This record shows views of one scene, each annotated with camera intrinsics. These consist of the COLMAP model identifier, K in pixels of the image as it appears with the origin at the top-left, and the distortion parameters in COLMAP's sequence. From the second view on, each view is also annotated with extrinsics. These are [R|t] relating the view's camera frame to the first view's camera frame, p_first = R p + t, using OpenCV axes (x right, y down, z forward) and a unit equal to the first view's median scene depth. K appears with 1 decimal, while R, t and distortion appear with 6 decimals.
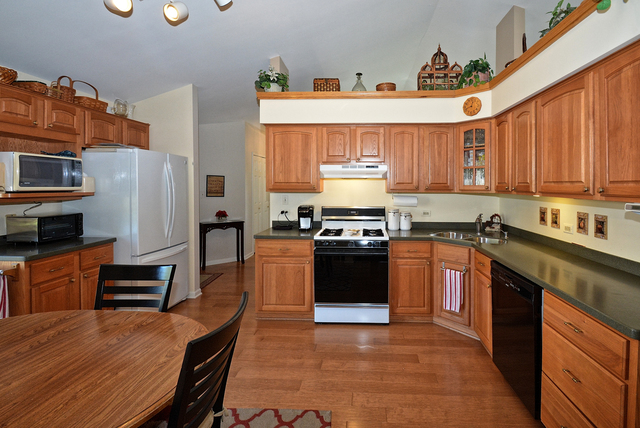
lens RADIAL K [[288.3, 0, 328.8], [0, 288.3, 187.5], [0, 0, 1]] dist [-0.000315, -0.004171]
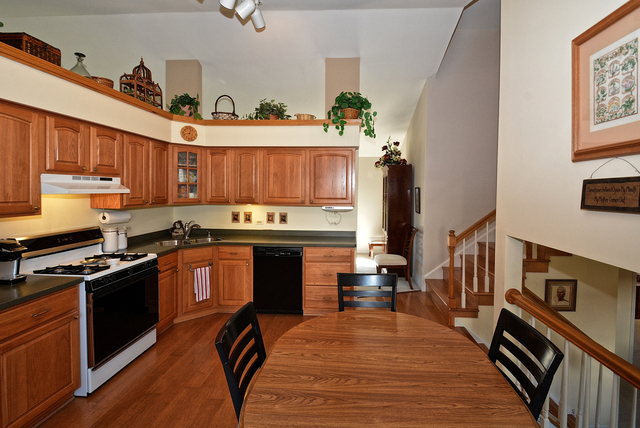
lens RADIAL K [[288.3, 0, 334.5], [0, 288.3, 196.3], [0, 0, 1]] dist [-0.000315, -0.004171]
pose [[0.042267, -0.023540, 0.998829, -0.707469], [0.002837, 0.999721, 0.023441, -0.043977], [-0.999102, 0.001843, 0.042322, 0.343535]]
